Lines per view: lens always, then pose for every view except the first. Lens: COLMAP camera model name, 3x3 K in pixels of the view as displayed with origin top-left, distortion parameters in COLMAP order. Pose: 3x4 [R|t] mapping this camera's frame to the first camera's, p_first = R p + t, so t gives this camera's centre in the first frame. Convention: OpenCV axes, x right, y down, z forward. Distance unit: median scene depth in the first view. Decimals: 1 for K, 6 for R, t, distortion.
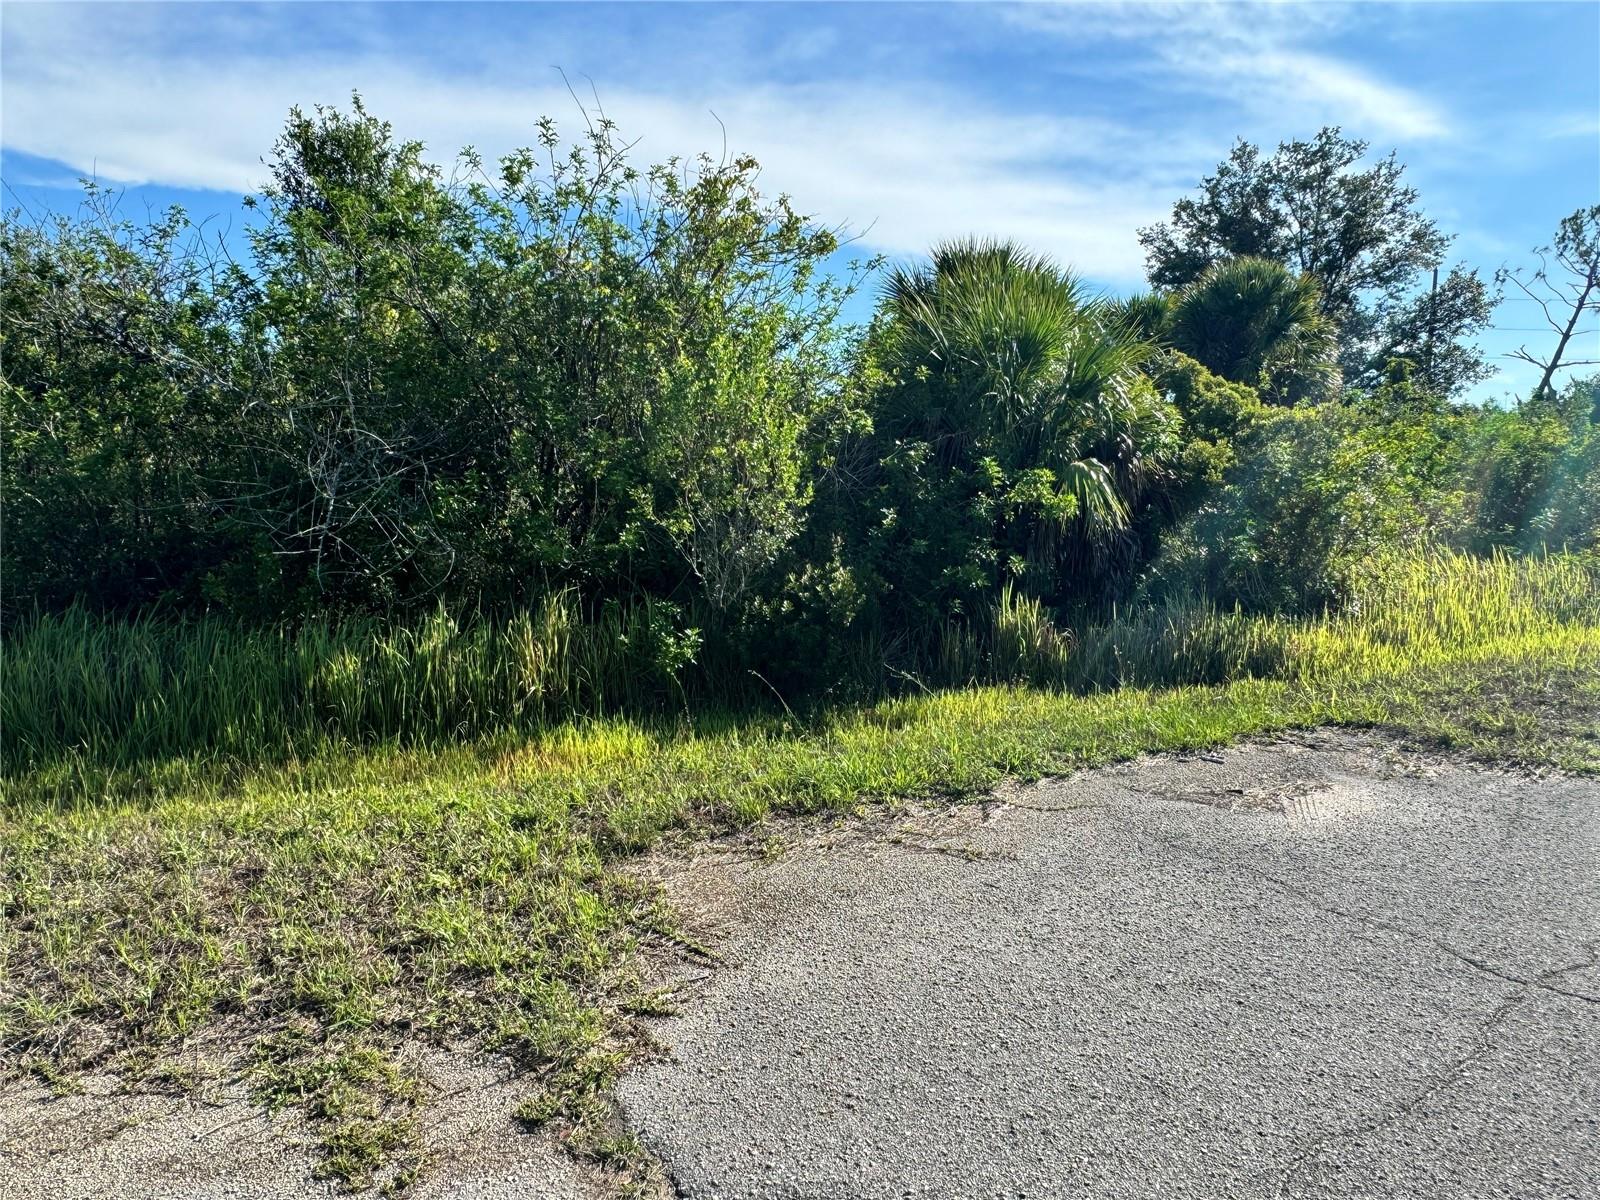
lens RADIAL K [[1058.6, 0, 800.0], [0, 1058.6, 600.0], [0, 0, 1]] dist [0.002614, -0.003038]
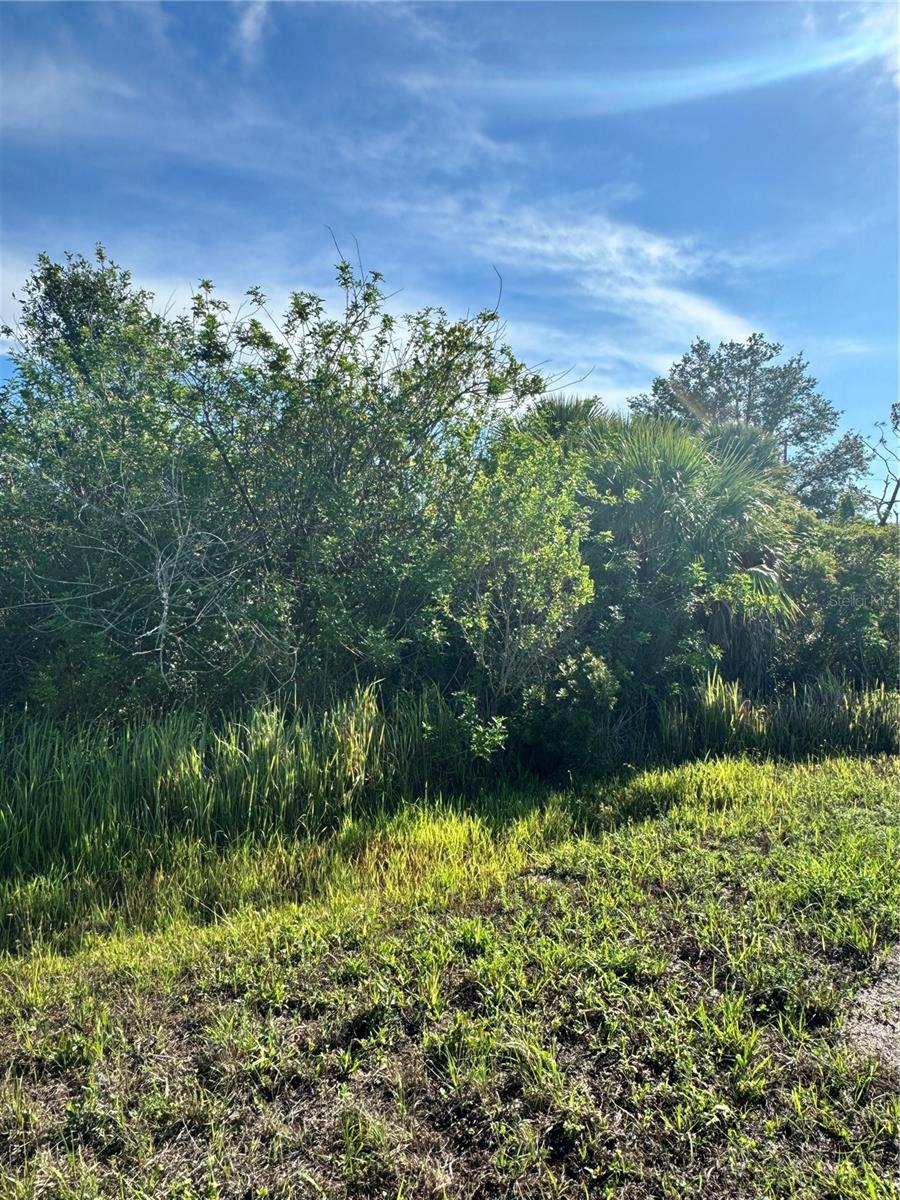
lens RADIAL K [[788.4, 0, 452.4], [0, 788.4, 611.9], [0, 0, 1]] dist [-0.007182, -0.002786]
pose [[0.987517, 0.000187, 0.157515, -0.176044], [0.010371, 0.997752, -0.066200, -0.017630], [-0.157174, 0.067007, 0.985295, 0.120012]]
